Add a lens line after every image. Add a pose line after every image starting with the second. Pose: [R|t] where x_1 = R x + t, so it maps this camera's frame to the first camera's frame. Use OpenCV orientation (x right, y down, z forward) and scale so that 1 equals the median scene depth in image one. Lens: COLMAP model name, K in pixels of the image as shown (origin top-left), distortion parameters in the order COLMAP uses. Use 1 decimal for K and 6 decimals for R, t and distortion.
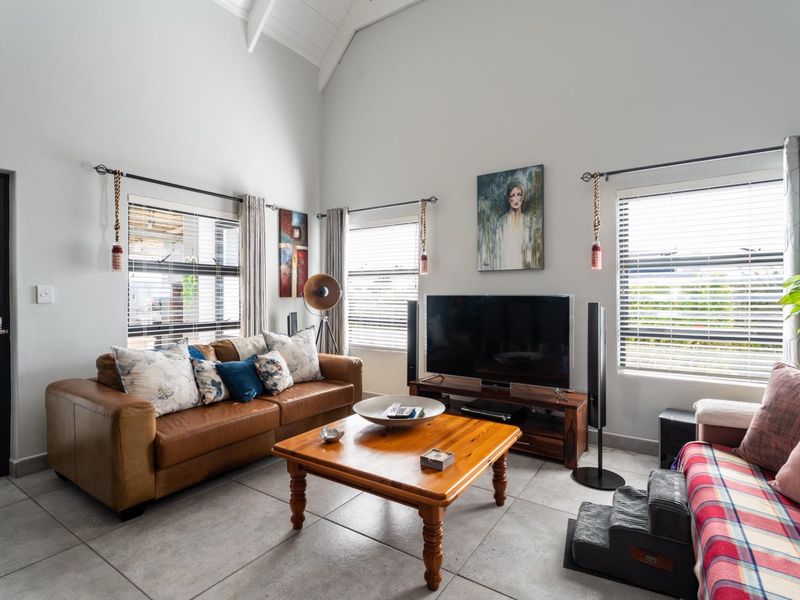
lens RADIAL K [[408.3, 0, 400.4], [0, 408.3, 297.2], [0, 0, 1]] dist [0.004359, -0.001520]
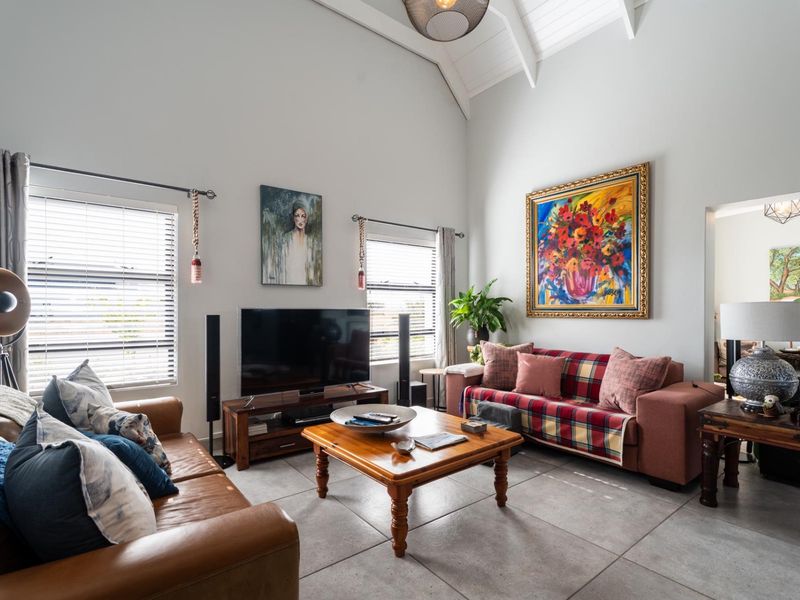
lens RADIAL K [[408.3, 0, 396.3], [0, 408.3, 315.5], [0, 0, 1]] dist [0.004359, -0.001520]
pose [[0.331585, -0.014007, 0.943321, -0.653517], [0.000039, 0.999890, 0.014833, -0.003295], [-0.943425, -0.004882, 0.331549, 0.401575]]
